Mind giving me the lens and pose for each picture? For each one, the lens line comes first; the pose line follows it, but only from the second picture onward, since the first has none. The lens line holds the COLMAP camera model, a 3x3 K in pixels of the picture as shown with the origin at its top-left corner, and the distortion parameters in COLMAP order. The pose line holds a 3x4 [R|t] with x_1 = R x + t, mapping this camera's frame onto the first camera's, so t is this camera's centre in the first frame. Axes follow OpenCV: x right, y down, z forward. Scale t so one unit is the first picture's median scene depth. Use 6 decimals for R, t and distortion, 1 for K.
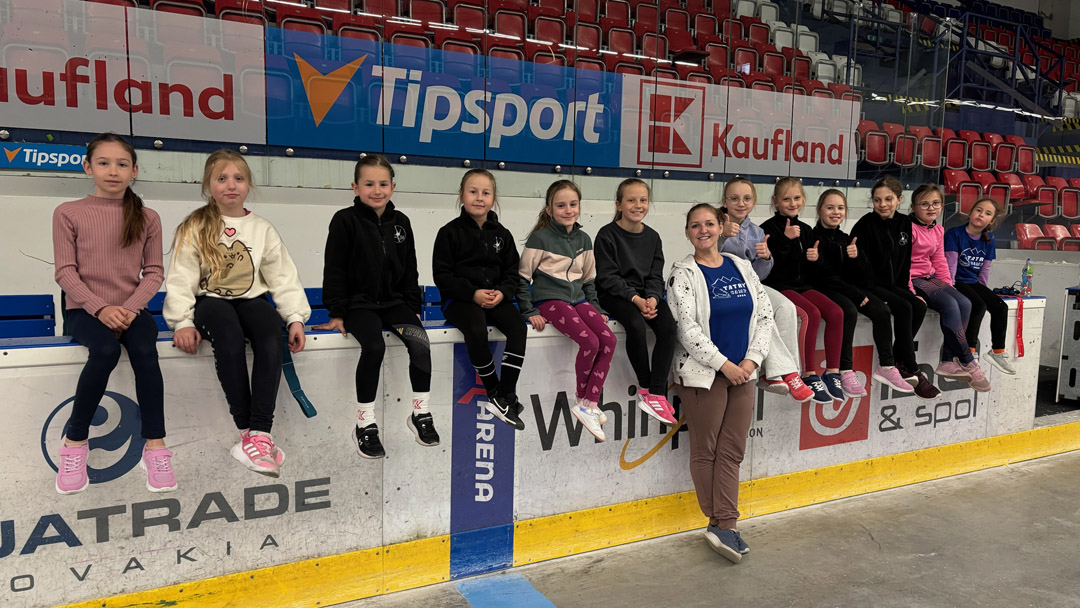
lens RADIAL K [[808.6, 0, 534.0], [0, 808.6, 305.7], [0, 0, 1]] dist [0.044288, -0.036553]
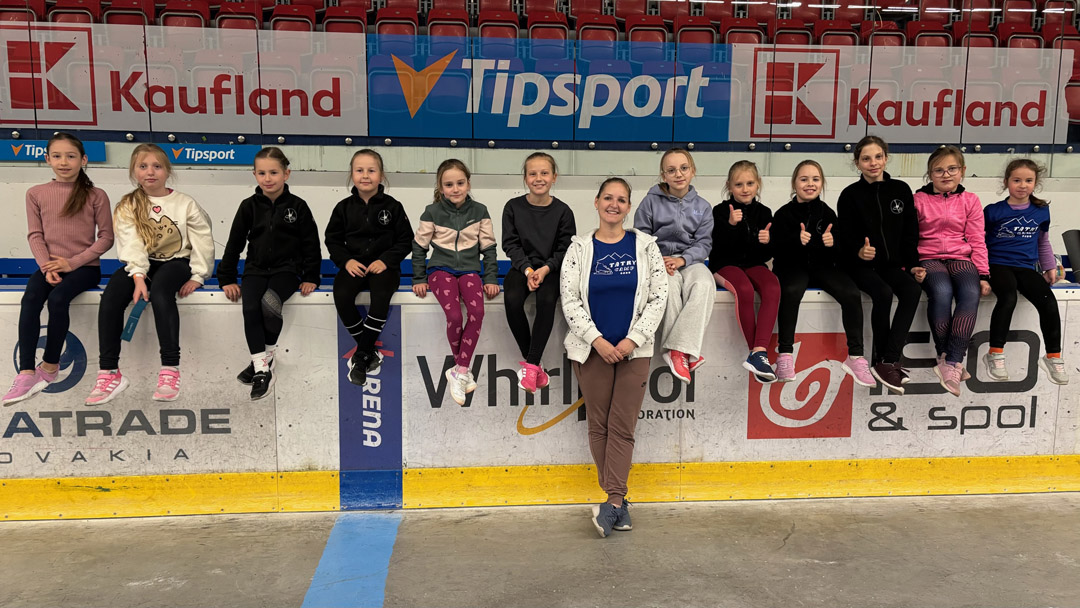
lens RADIAL K [[809.8, 0, 542.8], [0, 809.8, 302.8], [0, 0, 1]] dist [0.030816, -0.003320]
pose [[0.916555, 0.037421, -0.398154, 0.336956], [-0.030473, 0.999253, 0.023765, 0.003799], [0.398745, -0.009649, 0.917011, 0.032282]]
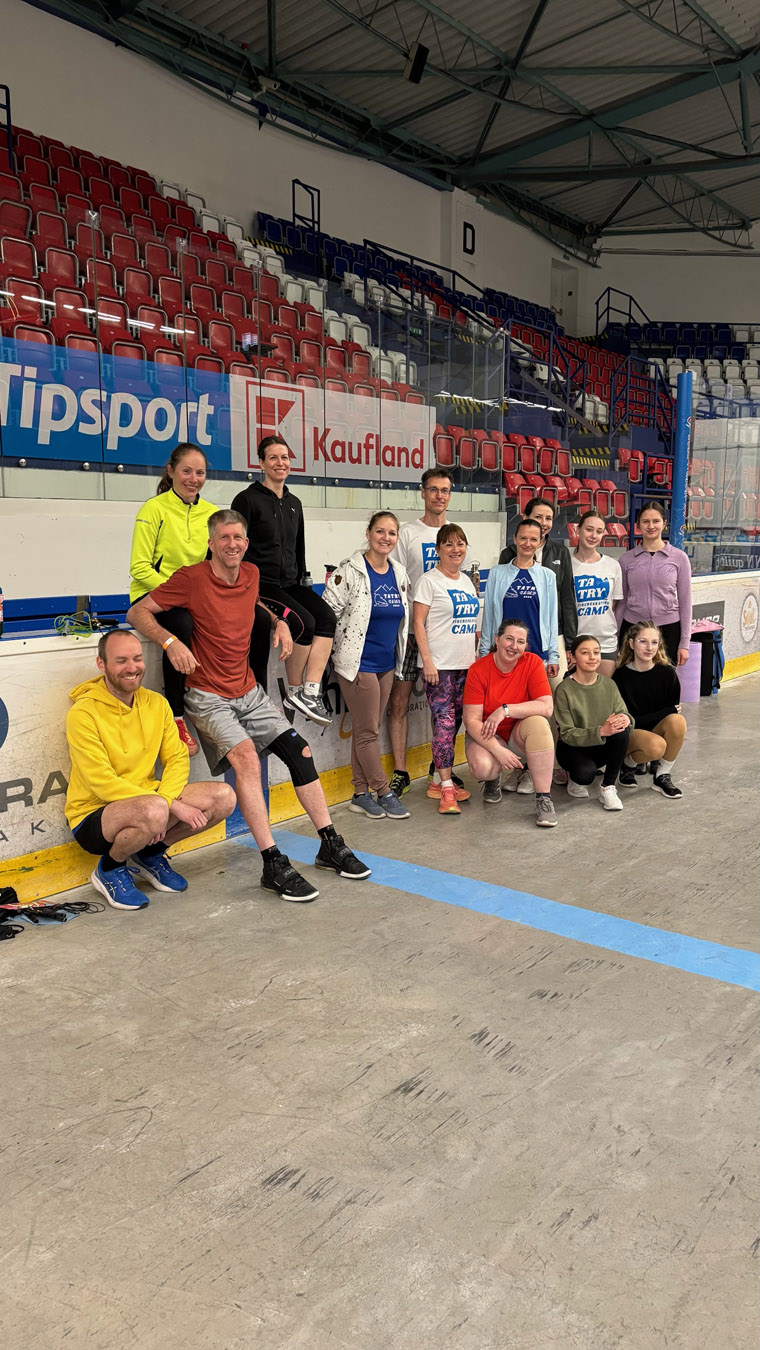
lens RADIAL K [[1000.4, 0, 378.0], [0, 1000.4, 676.4], [0, 0, 1]] dist [0.160162, -0.467691]
pose [[0.923773, -0.072710, 0.375974, -0.237020], [0.055444, 0.996859, 0.056558, 0.019243], [-0.378905, -0.031402, 0.924903, -0.229881]]
